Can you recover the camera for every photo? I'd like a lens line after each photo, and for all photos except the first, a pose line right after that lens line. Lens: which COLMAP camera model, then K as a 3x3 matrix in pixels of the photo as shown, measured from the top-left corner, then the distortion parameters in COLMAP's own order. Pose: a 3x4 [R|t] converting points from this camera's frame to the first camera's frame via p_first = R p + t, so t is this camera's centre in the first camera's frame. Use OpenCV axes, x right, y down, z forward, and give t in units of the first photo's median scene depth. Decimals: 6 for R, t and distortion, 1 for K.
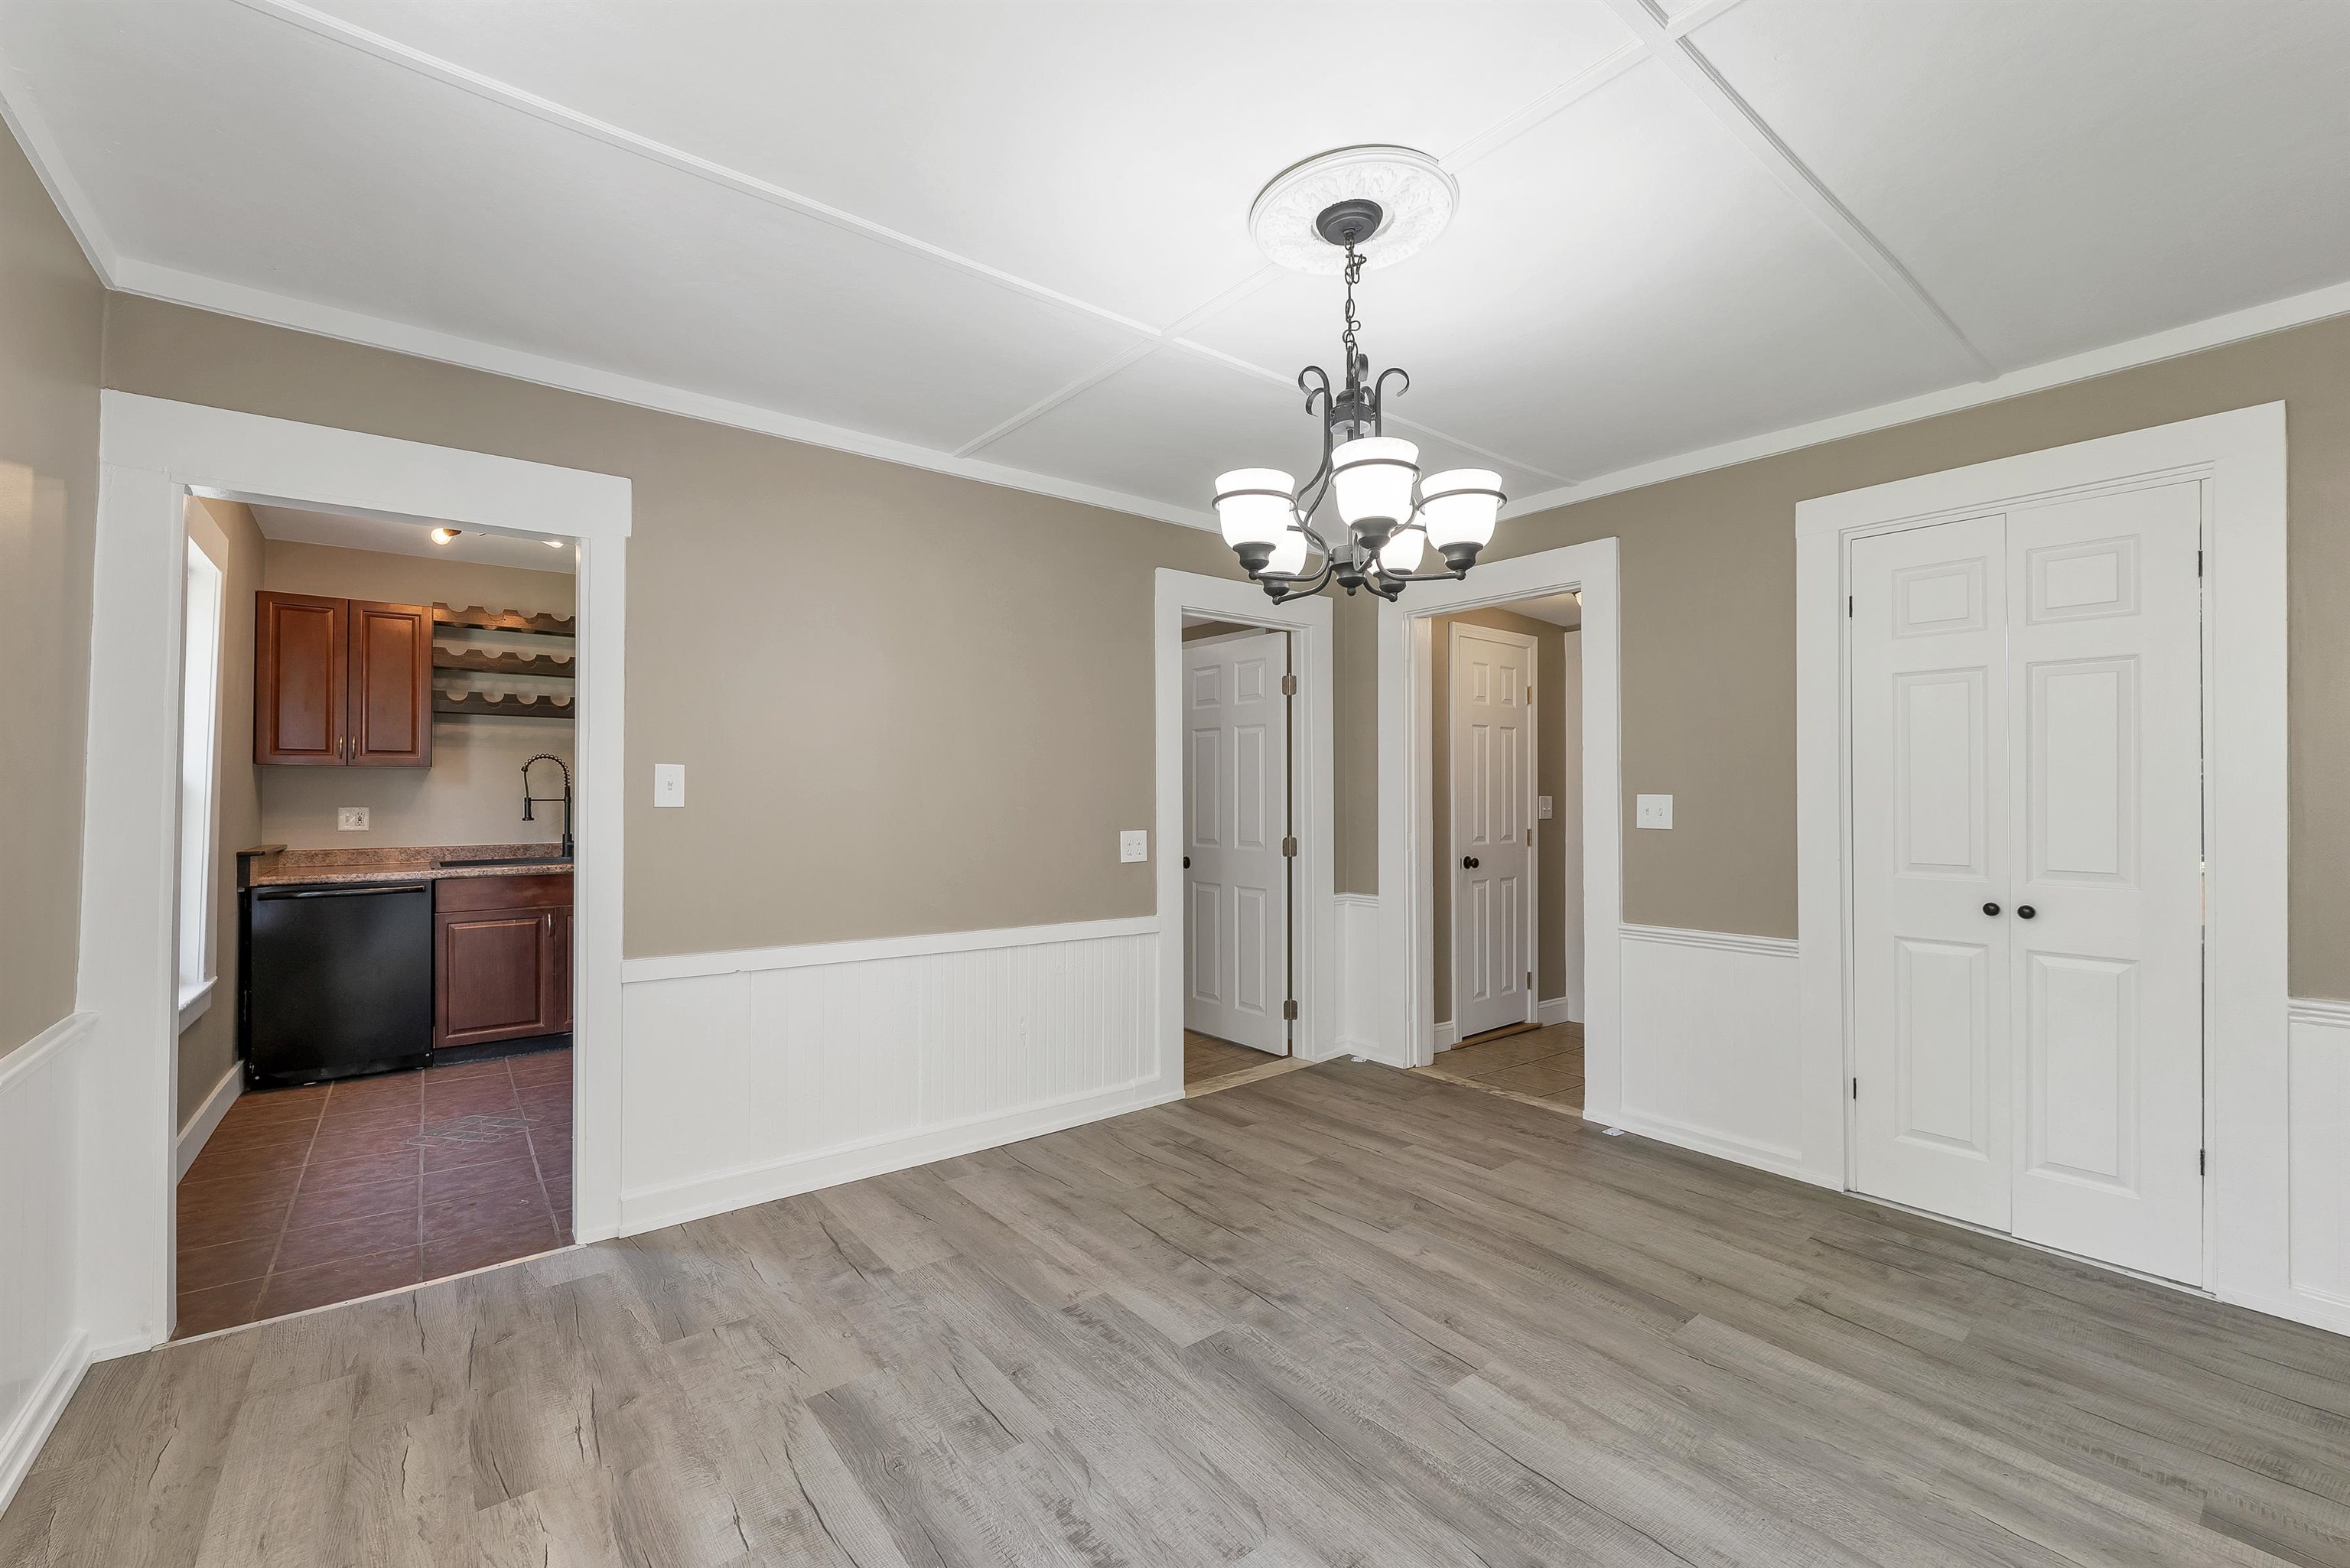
lens RADIAL K [[965.1, 0, 1186.4], [0, 965.1, 770.0], [0, 0, 1]] dist [-0.003003, 0.000079]
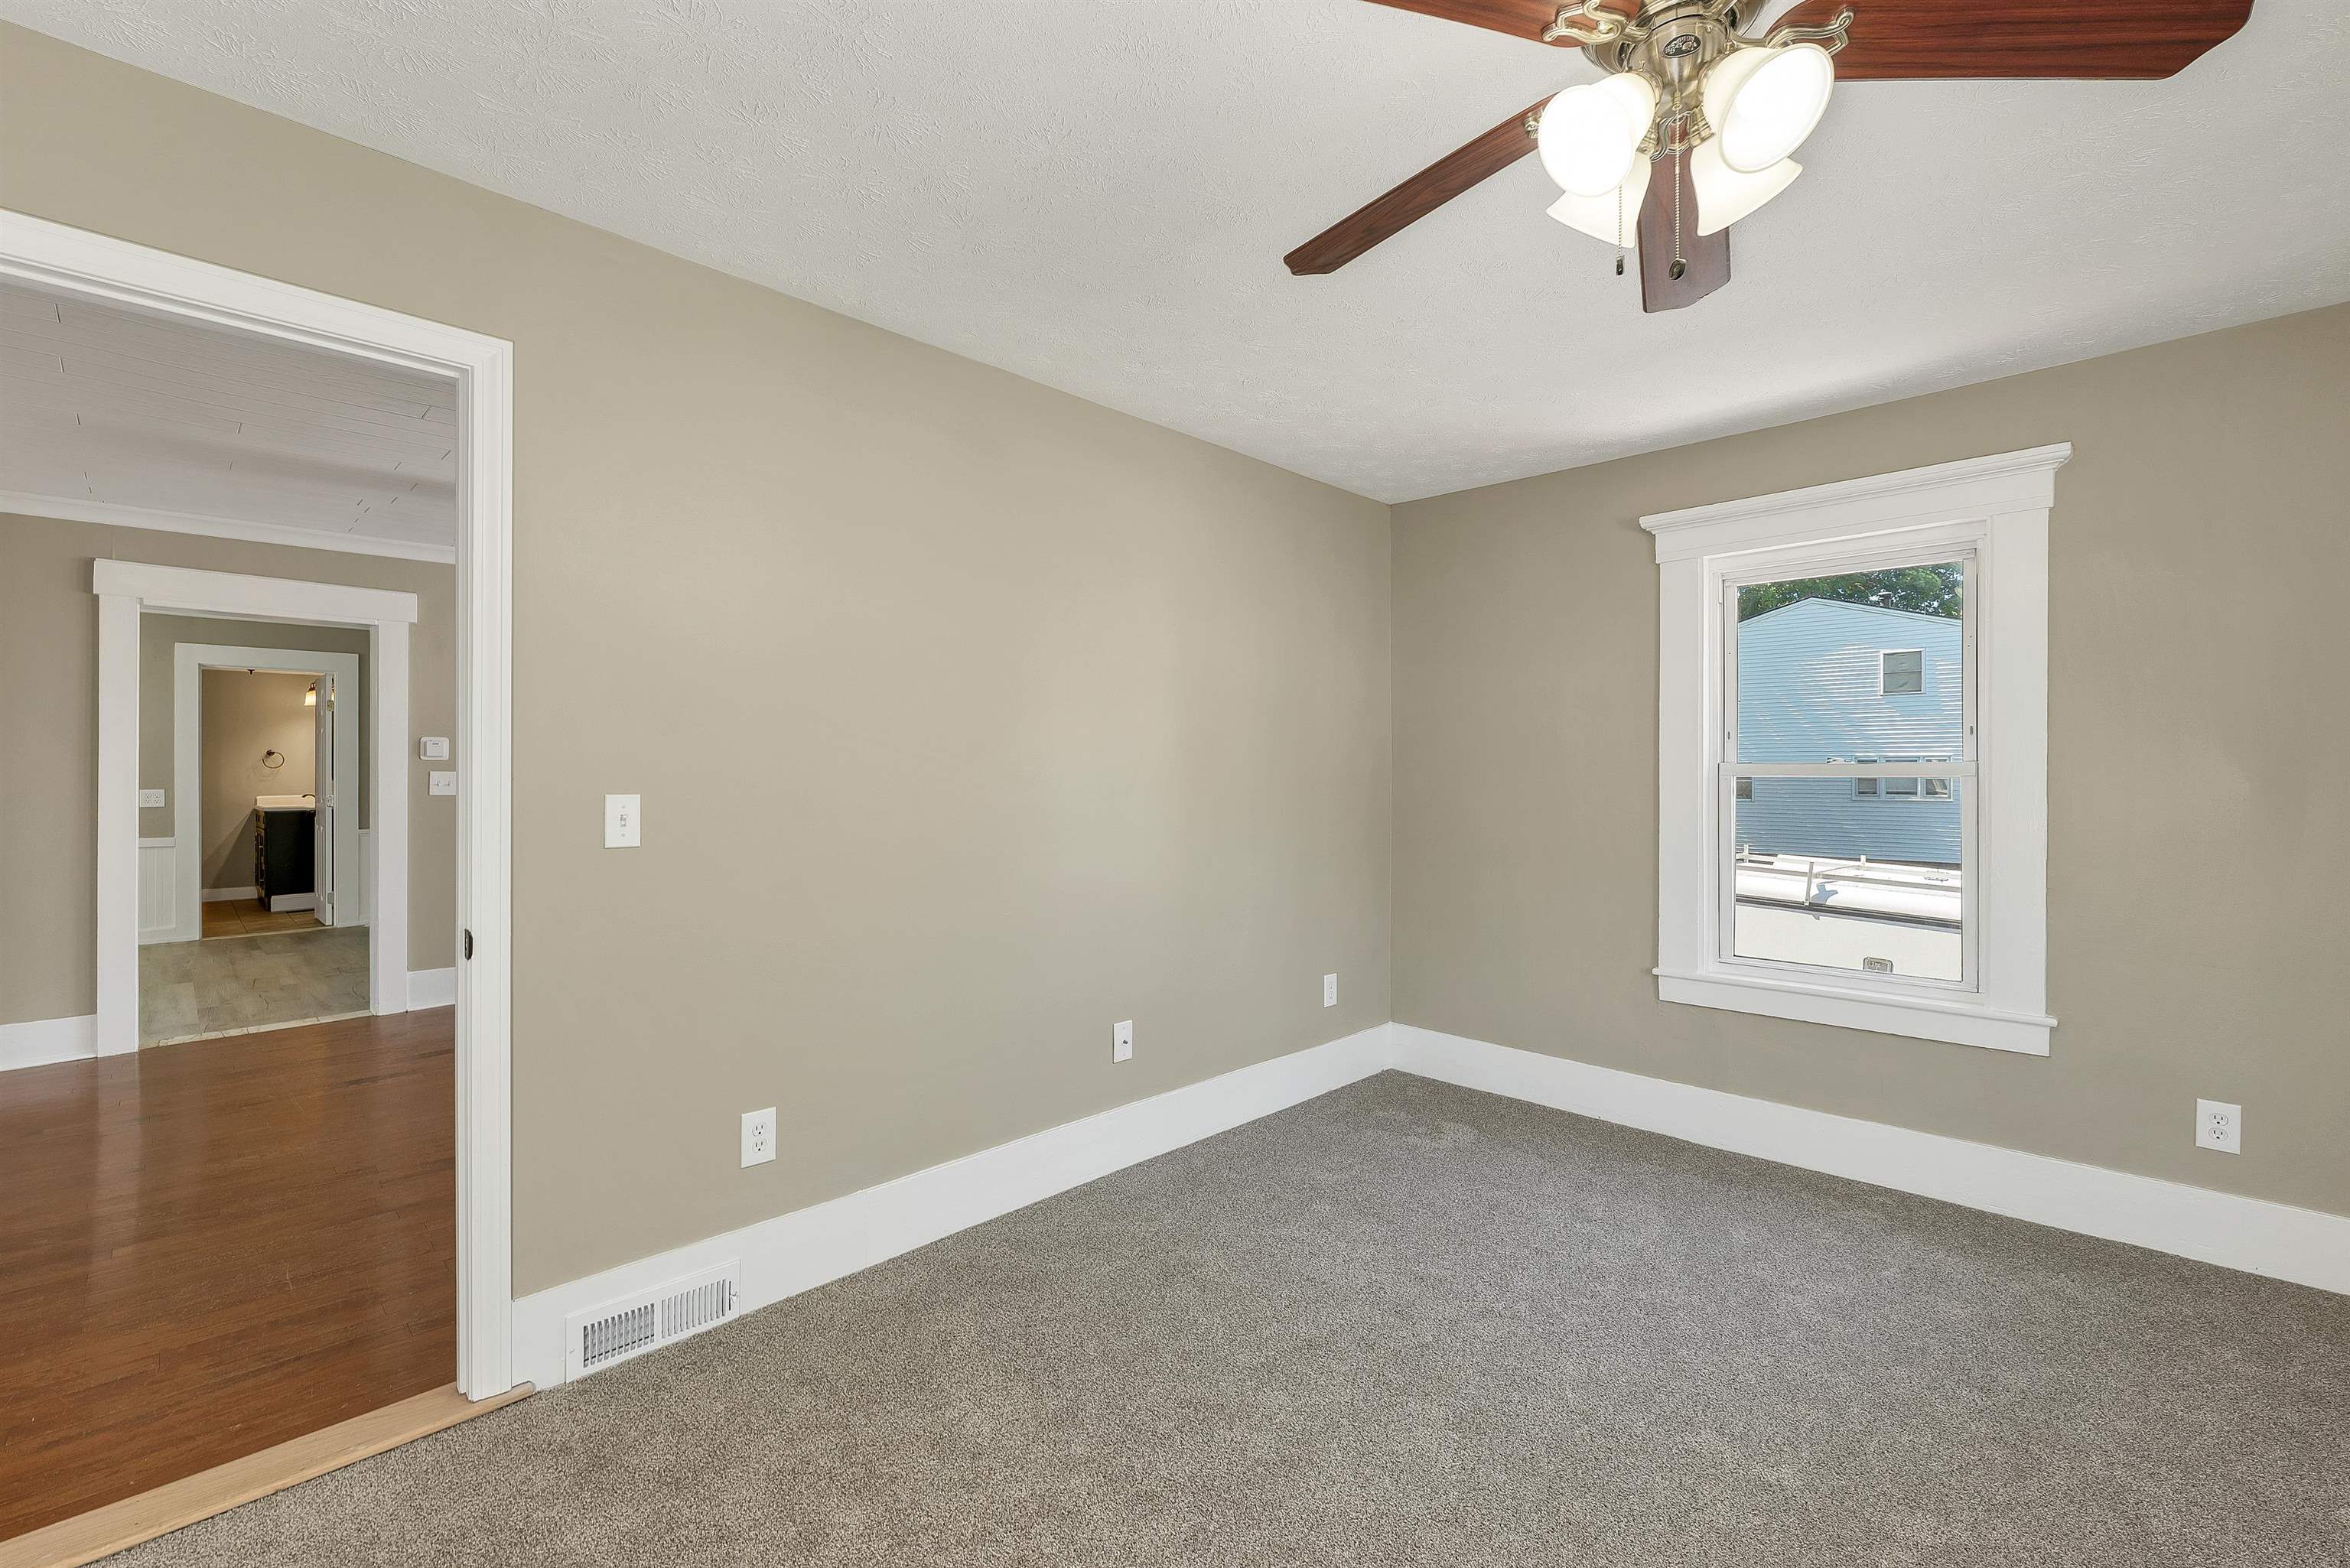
lens RADIAL K [[1004.3, 0, 1169.2], [0, 1004.3, 769.6], [0, 0, 1]] dist [0.001617, 0.000662]
pose [[0.994333, 0.002819, 0.106277, 2.391003], [-0.004640, 0.999846, 0.016899, -0.023631], [-0.106213, -0.017296, 0.994193, -1.573238]]
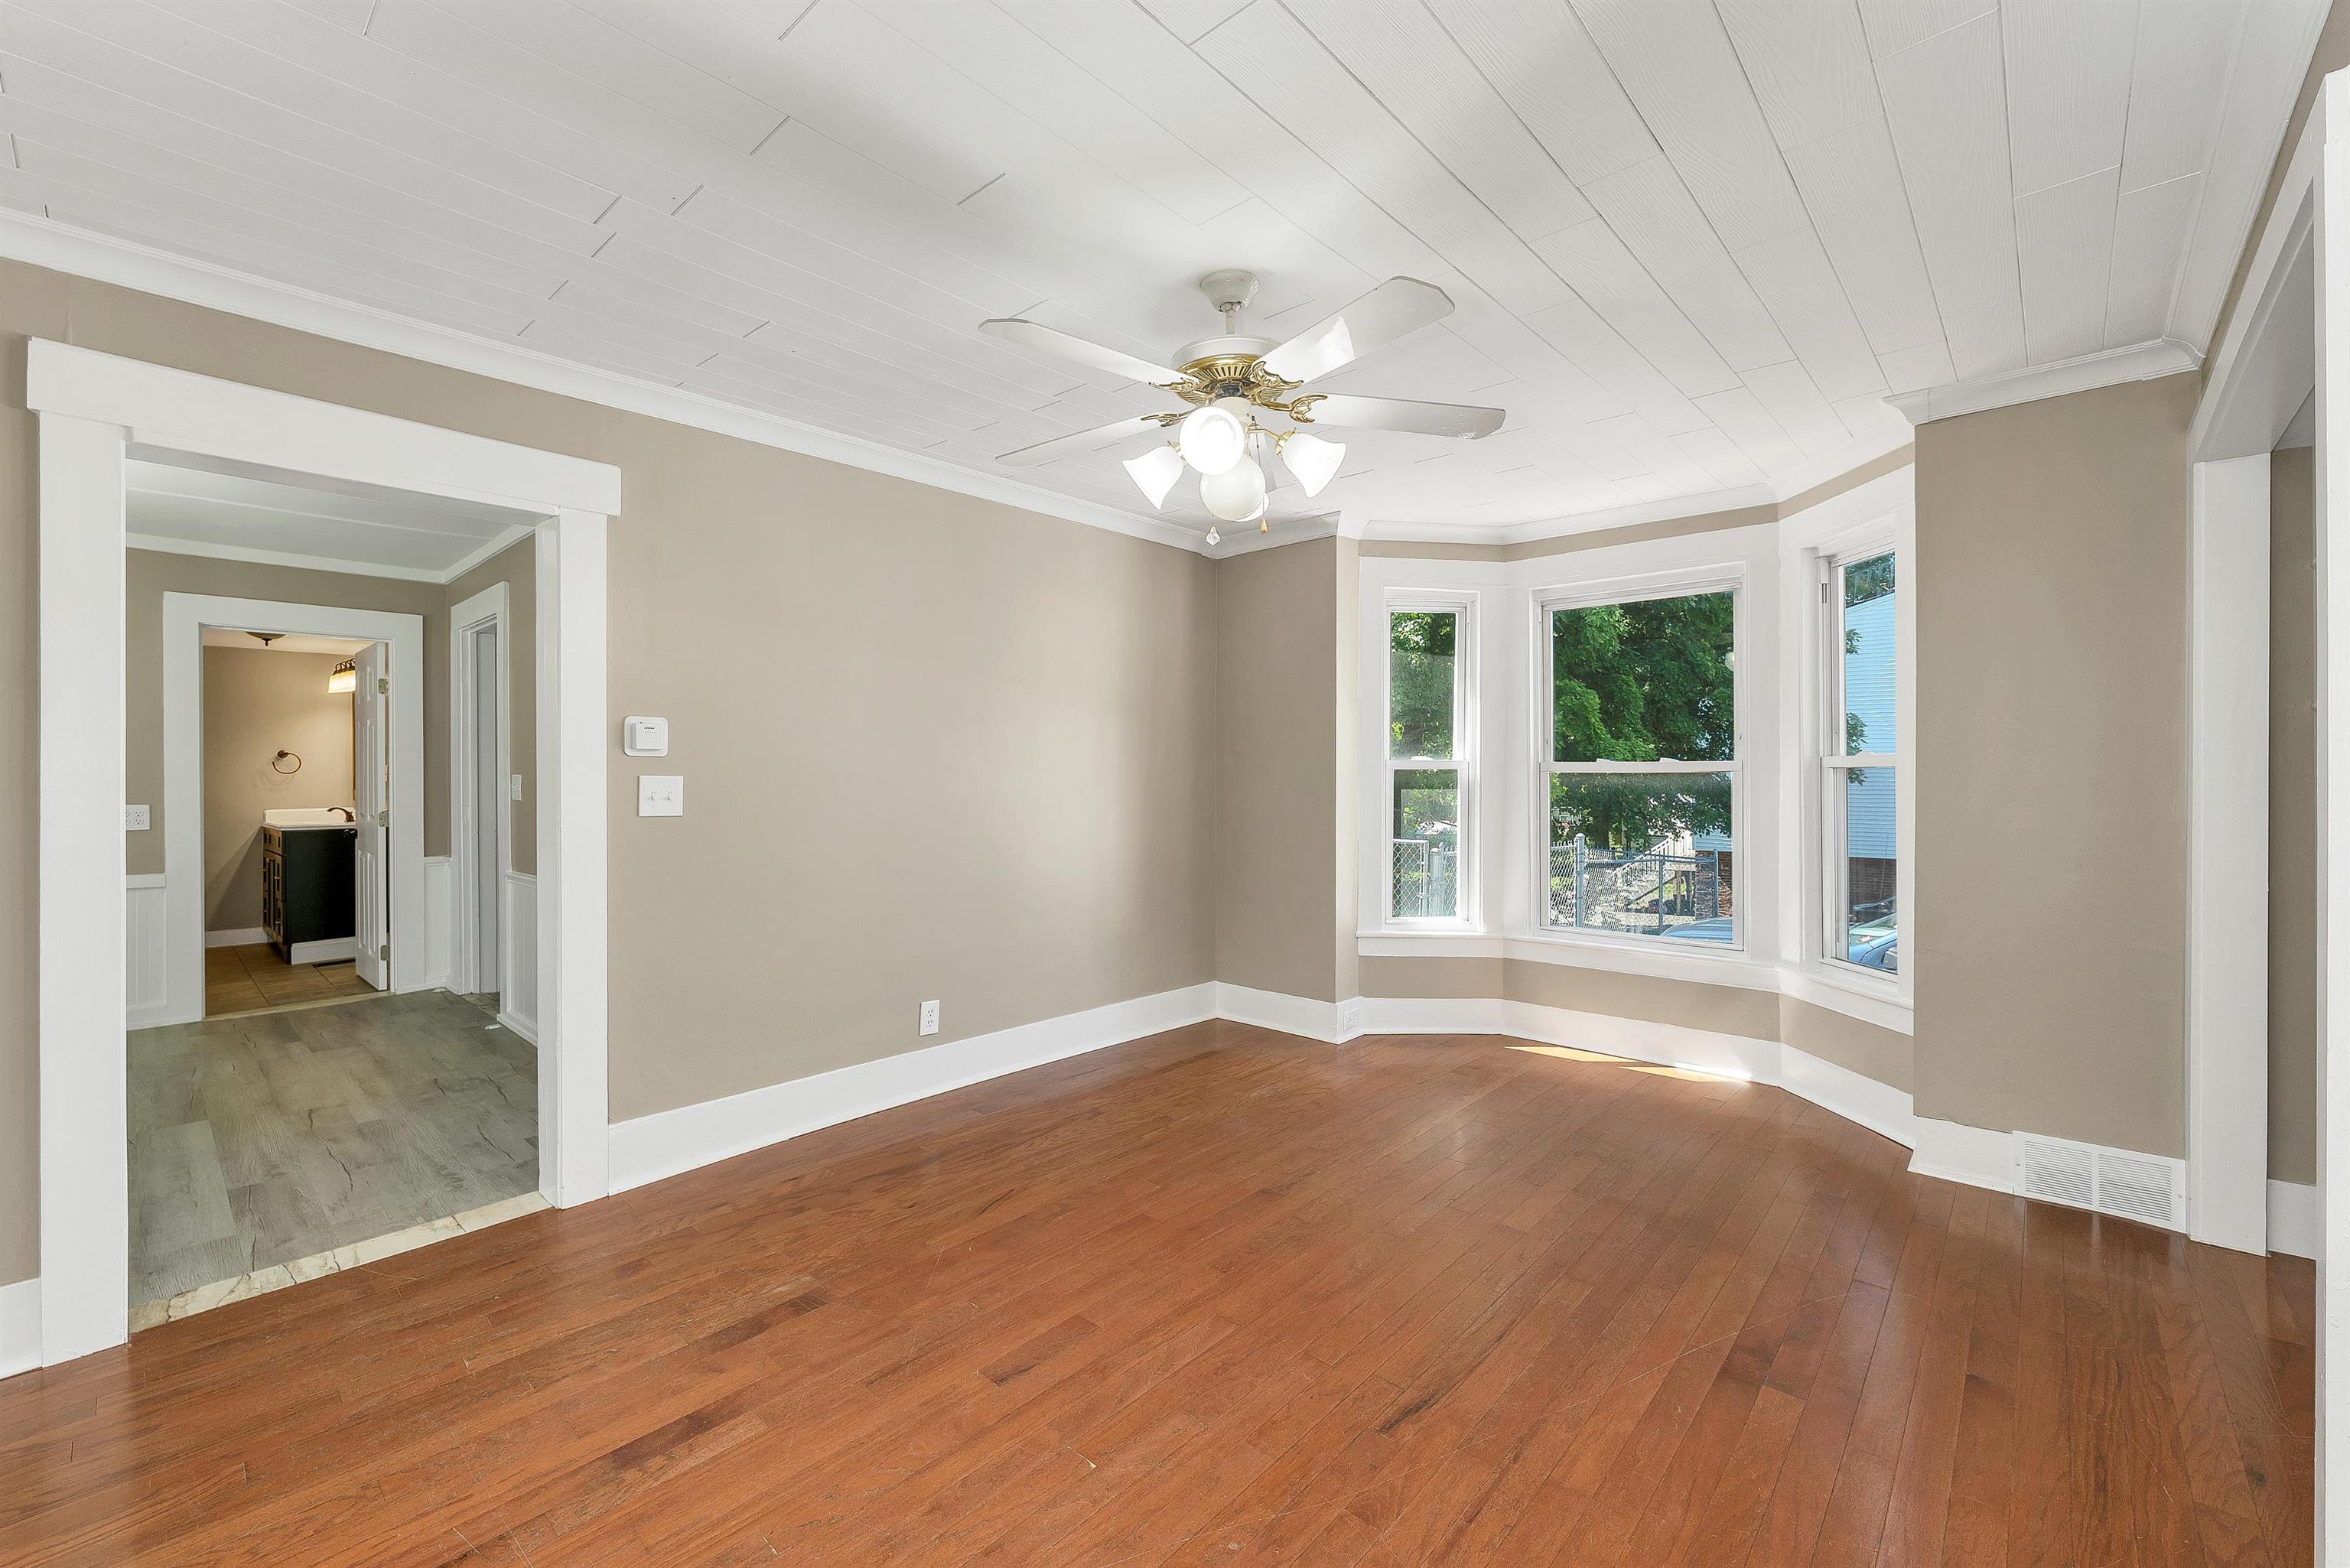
lens RADIAL K [[965.1, 0, 1180.4], [0, 965.1, 773.5], [0, 0, 1]] dist [-0.003003, 0.000079]
pose [[0.988310, -0.001620, 0.152451, 1.583744], [-0.000913, 0.999863, 0.016544, -0.000201], [-0.152456, -0.016490, 0.988173, -0.618475]]
